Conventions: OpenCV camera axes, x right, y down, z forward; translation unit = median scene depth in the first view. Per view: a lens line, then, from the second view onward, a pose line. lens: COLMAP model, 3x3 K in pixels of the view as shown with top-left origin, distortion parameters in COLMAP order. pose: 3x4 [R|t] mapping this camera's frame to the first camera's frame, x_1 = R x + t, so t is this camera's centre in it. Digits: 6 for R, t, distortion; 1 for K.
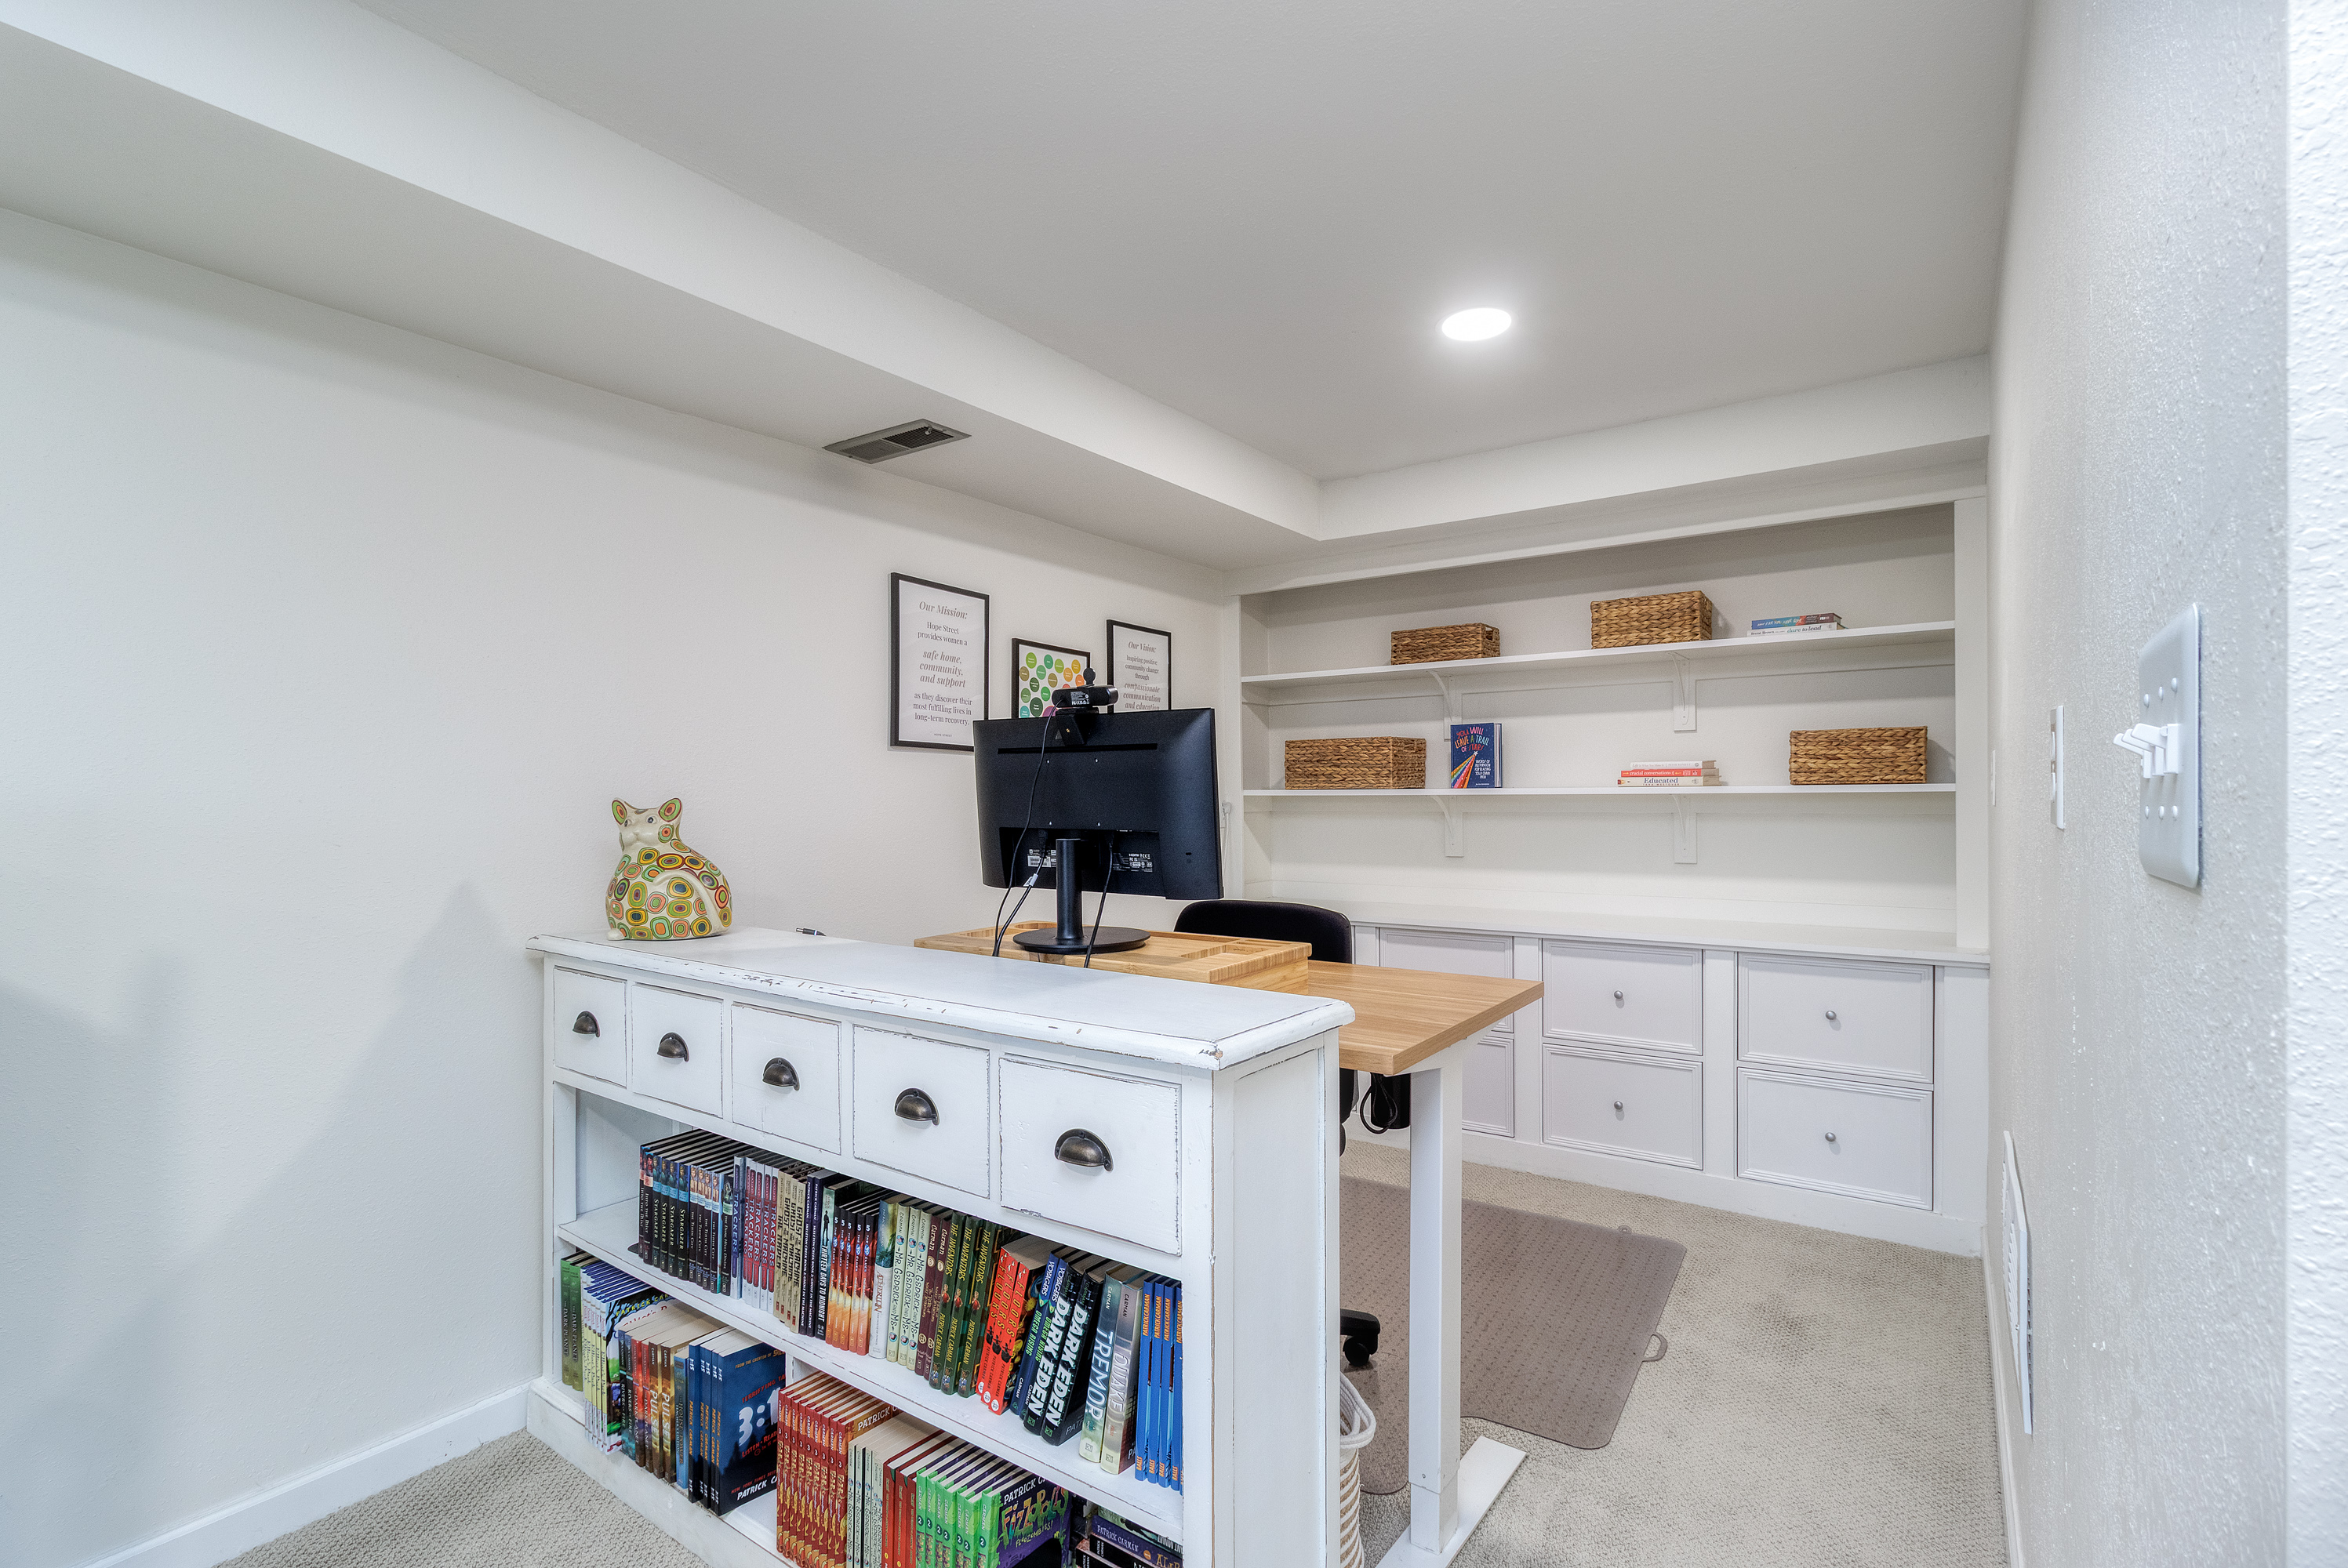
lens RADIAL K [[1097.8, 0, 1173.5], [0, 1097.8, 796.1], [0, 0, 1]] dist [0.004096, -0.000555]
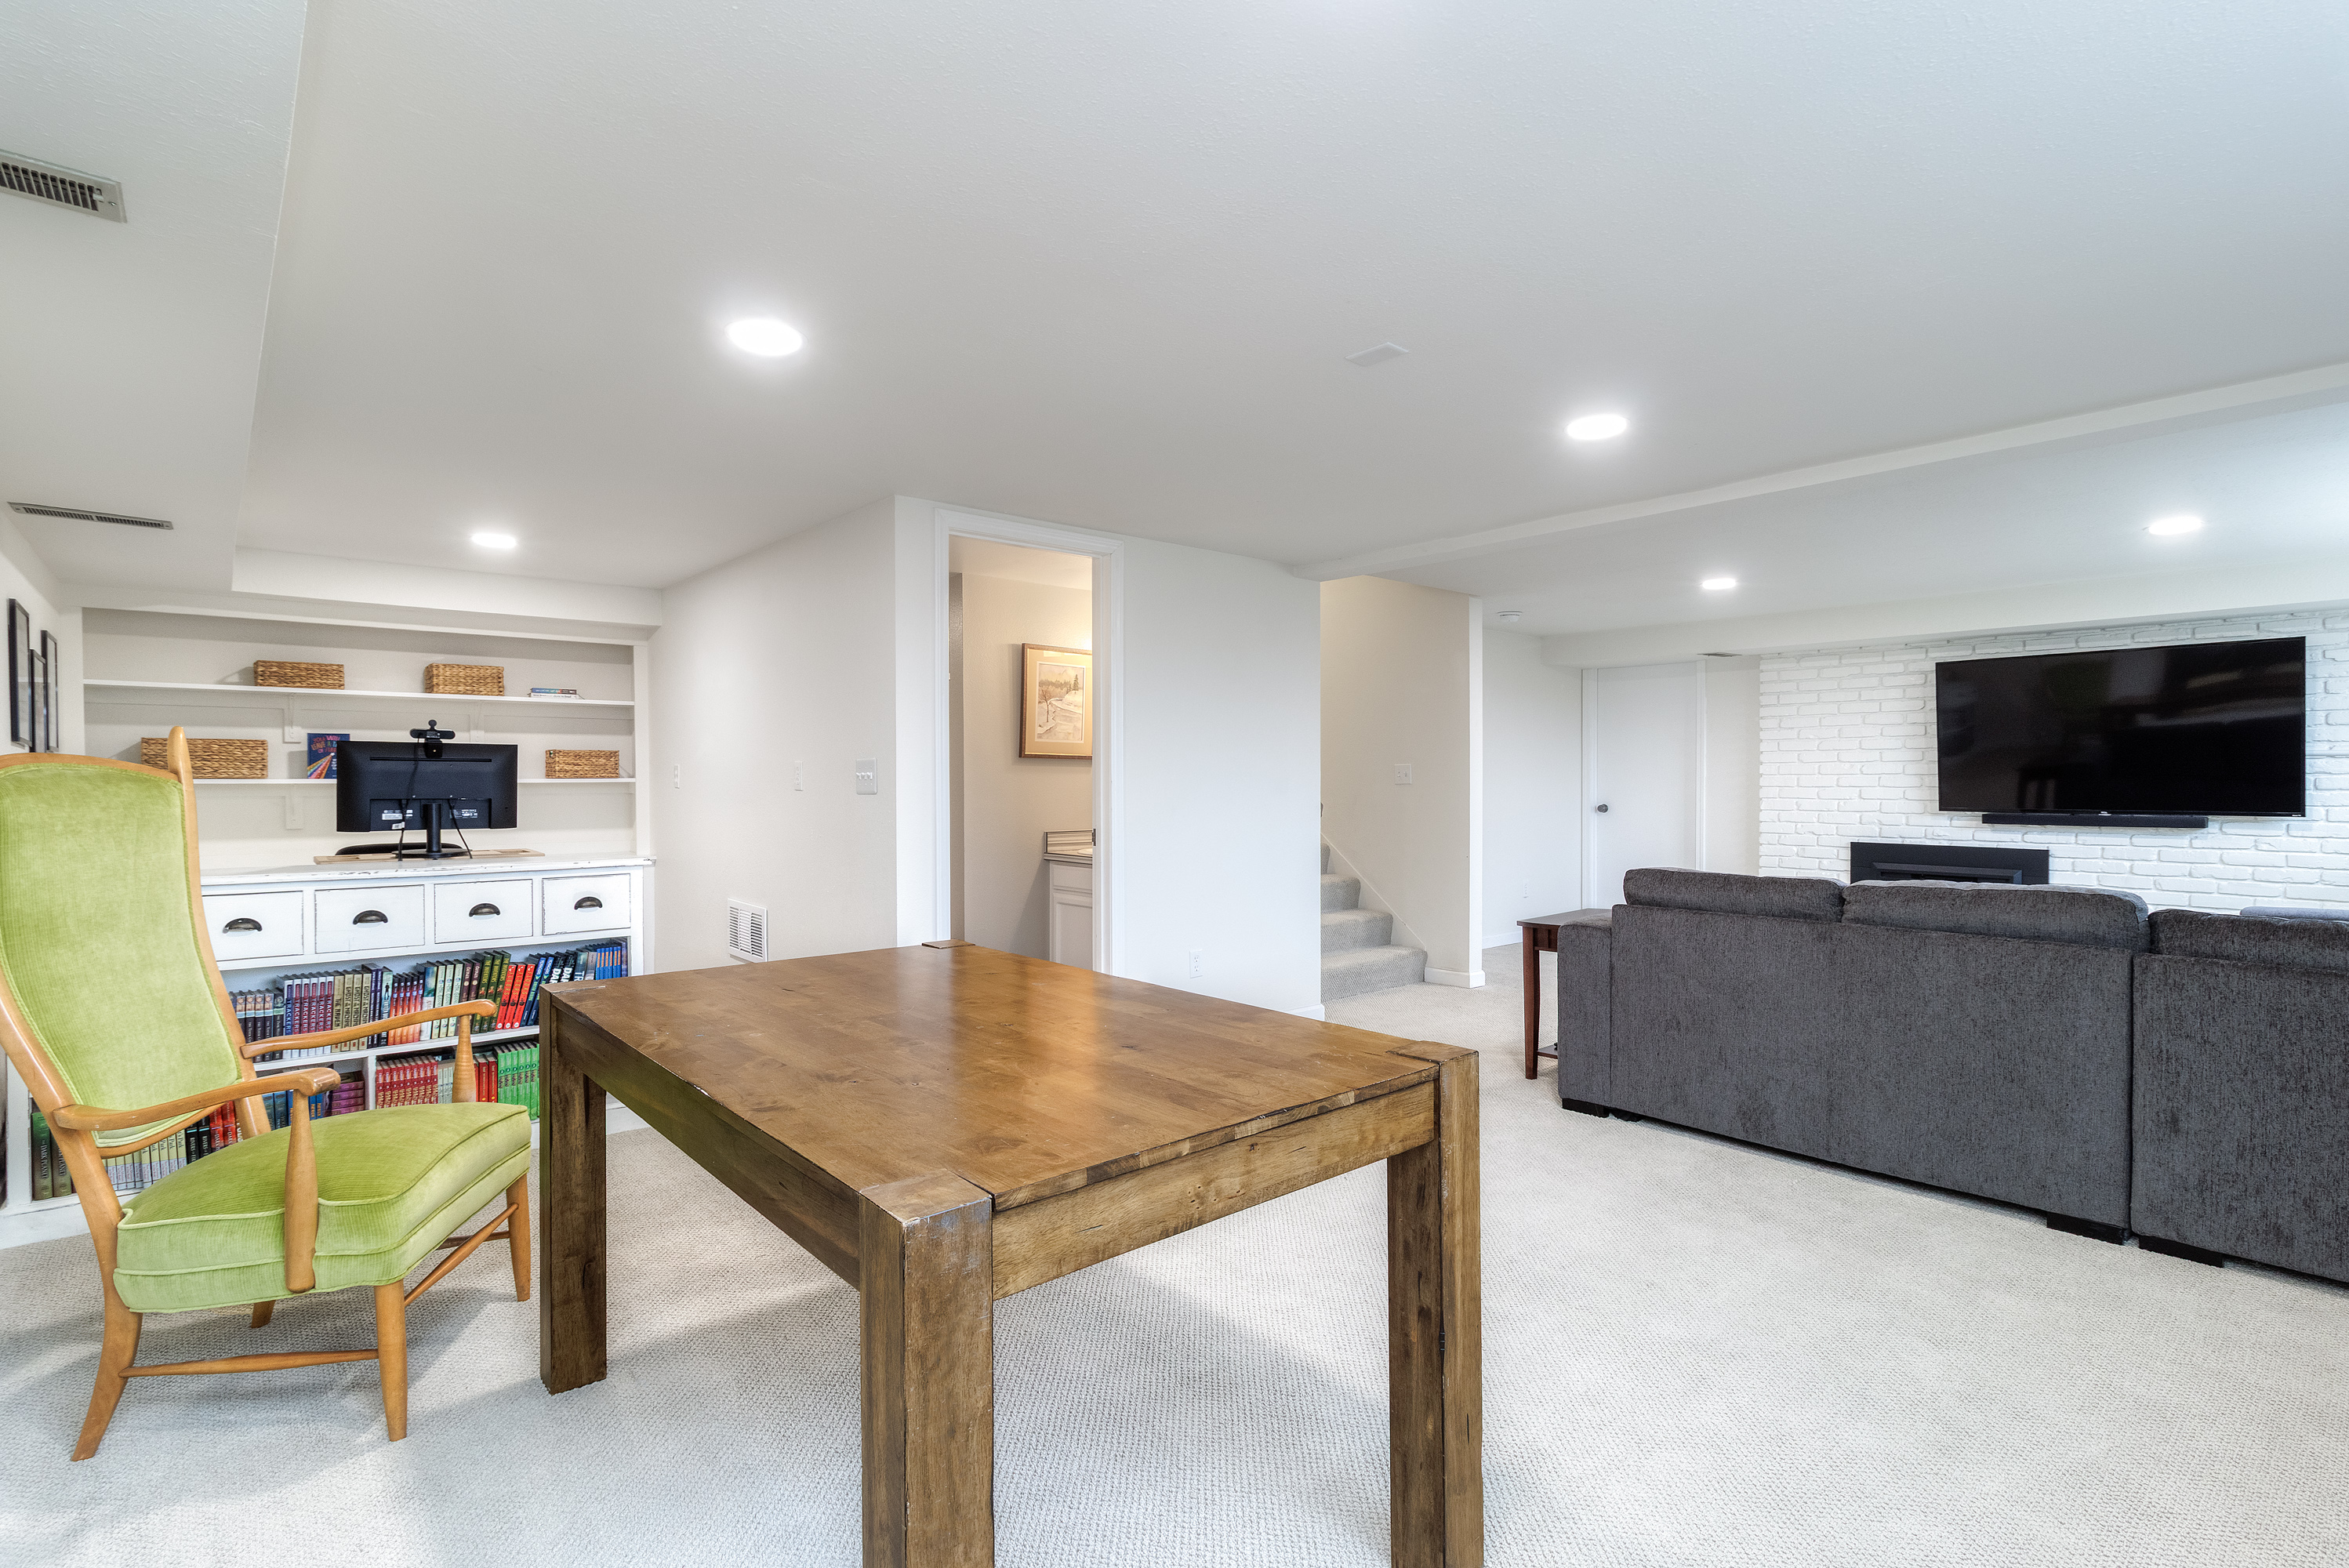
lens RADIAL K [[1098.4, 0, 1181.0], [0, 1098.4, 785.4], [0, 0, 1]] dist [0.004096, -0.000555]
pose [[0.236437, -0.001099, 0.971646, -1.060057], [0.002735, 0.999996, 0.000466, 0.004614], [-0.971643, 0.002547, 0.236439, -0.508784]]
